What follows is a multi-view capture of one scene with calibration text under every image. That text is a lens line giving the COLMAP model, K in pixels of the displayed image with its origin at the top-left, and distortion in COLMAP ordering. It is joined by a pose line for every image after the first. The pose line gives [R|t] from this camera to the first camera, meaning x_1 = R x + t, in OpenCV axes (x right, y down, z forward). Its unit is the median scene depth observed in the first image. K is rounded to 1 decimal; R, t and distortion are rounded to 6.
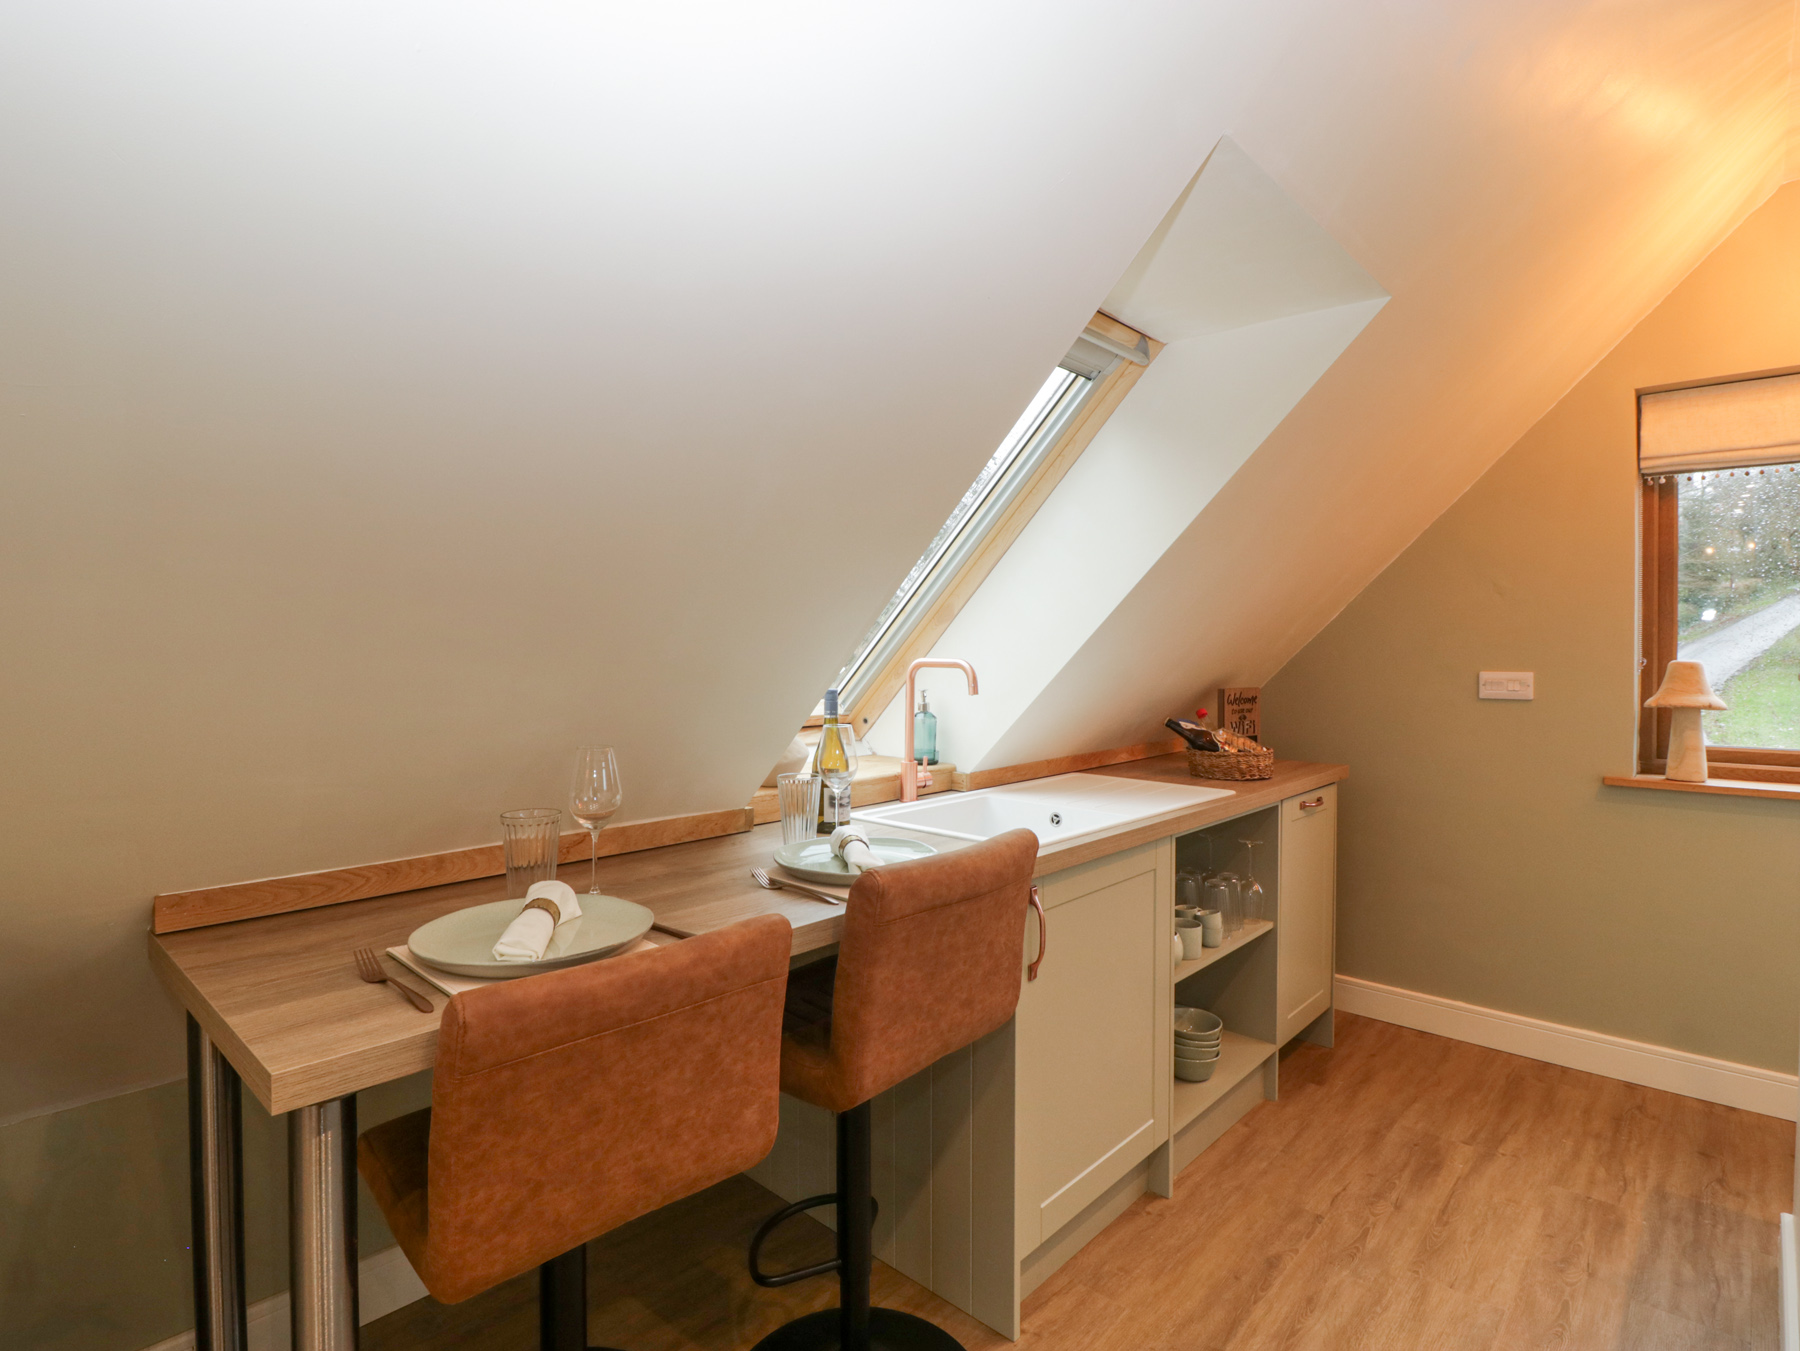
lens RADIAL K [[932.1, 0, 881.4], [0, 932.1, 664.1], [0, 0, 1]] dist [-0.001875, -0.011723]
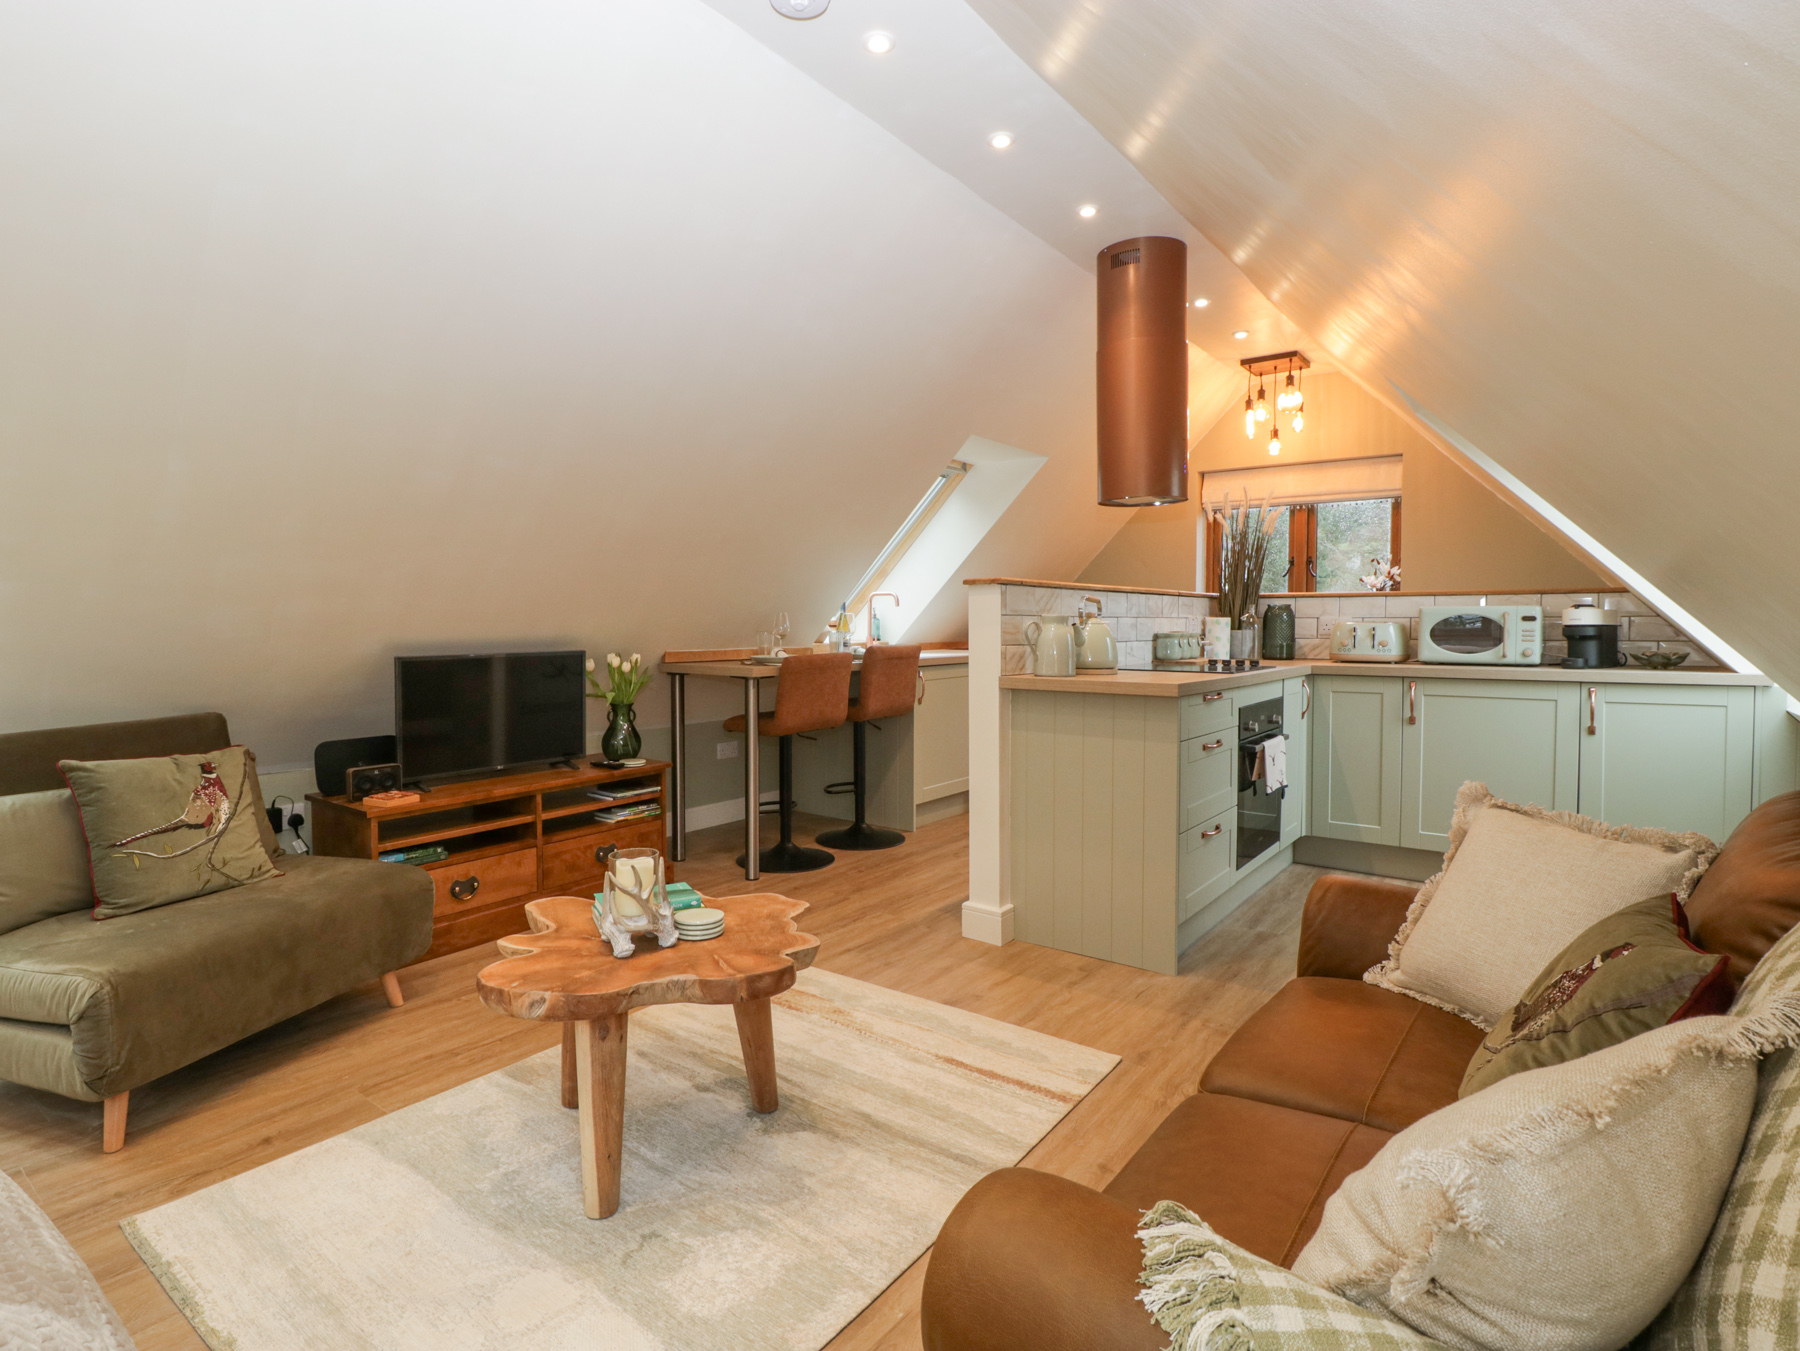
lens RADIAL K [[932.1, 0, 876.9], [0, 932.1, 657.1], [0, 0, 1]] dist [-0.001875, -0.011723]
pose [[0.995474, -0.003636, 0.094963, -0.165868], [0.001128, 0.999650, 0.026447, 0.090335], [-0.095026, -0.026220, 0.995129, -1.264916]]
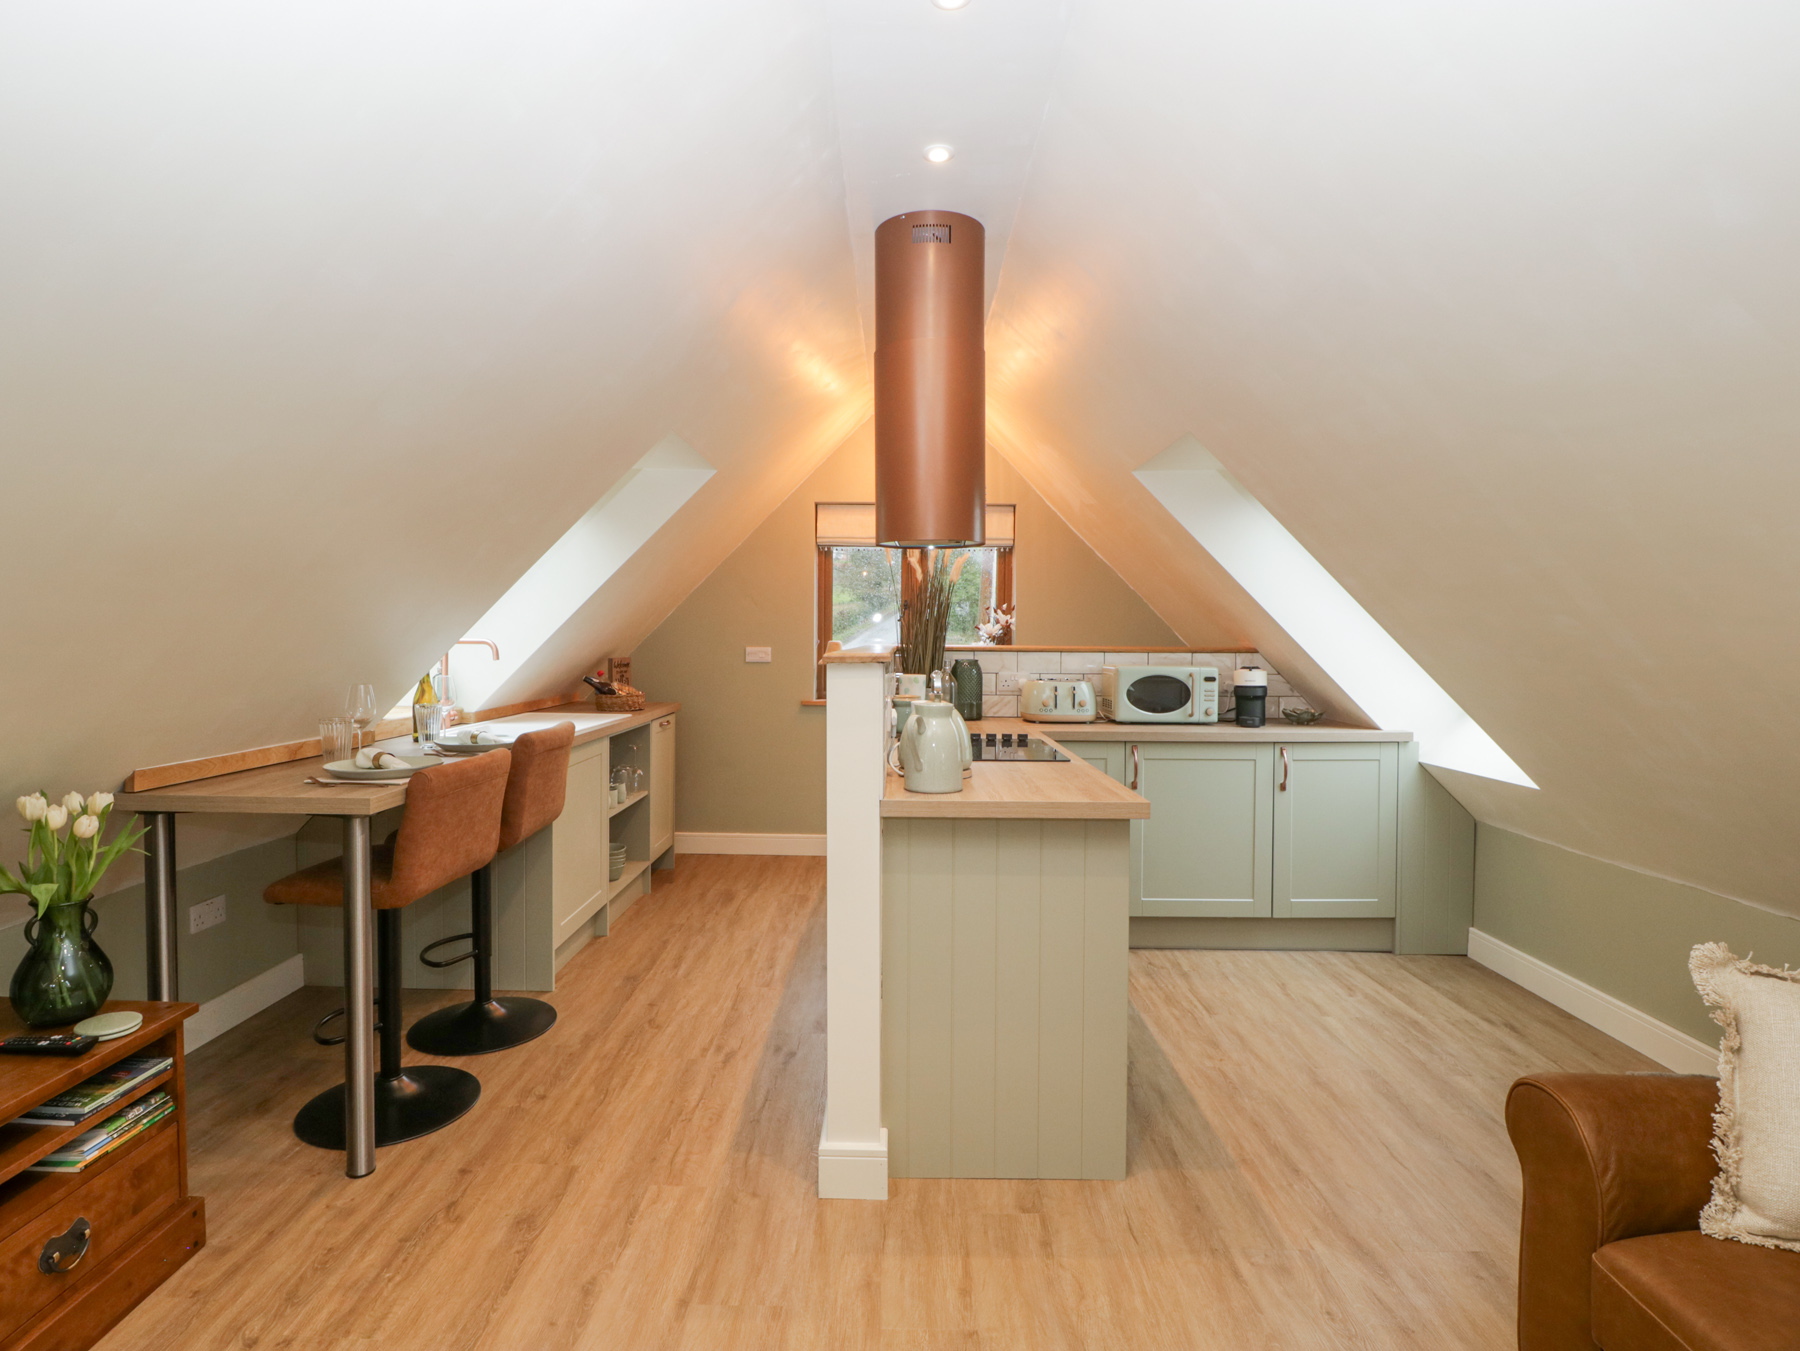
lens RADIAL K [[932.1, 0, 884.2], [0, 932.1, 662.2], [0, 0, 1]] dist [-0.001875, -0.011723]
pose [[0.741389, -0.012997, 0.670950, -0.454295], [0.001575, 0.999843, 0.017628, 0.007407], [-0.671074, -0.012013, 0.741293, -0.637464]]
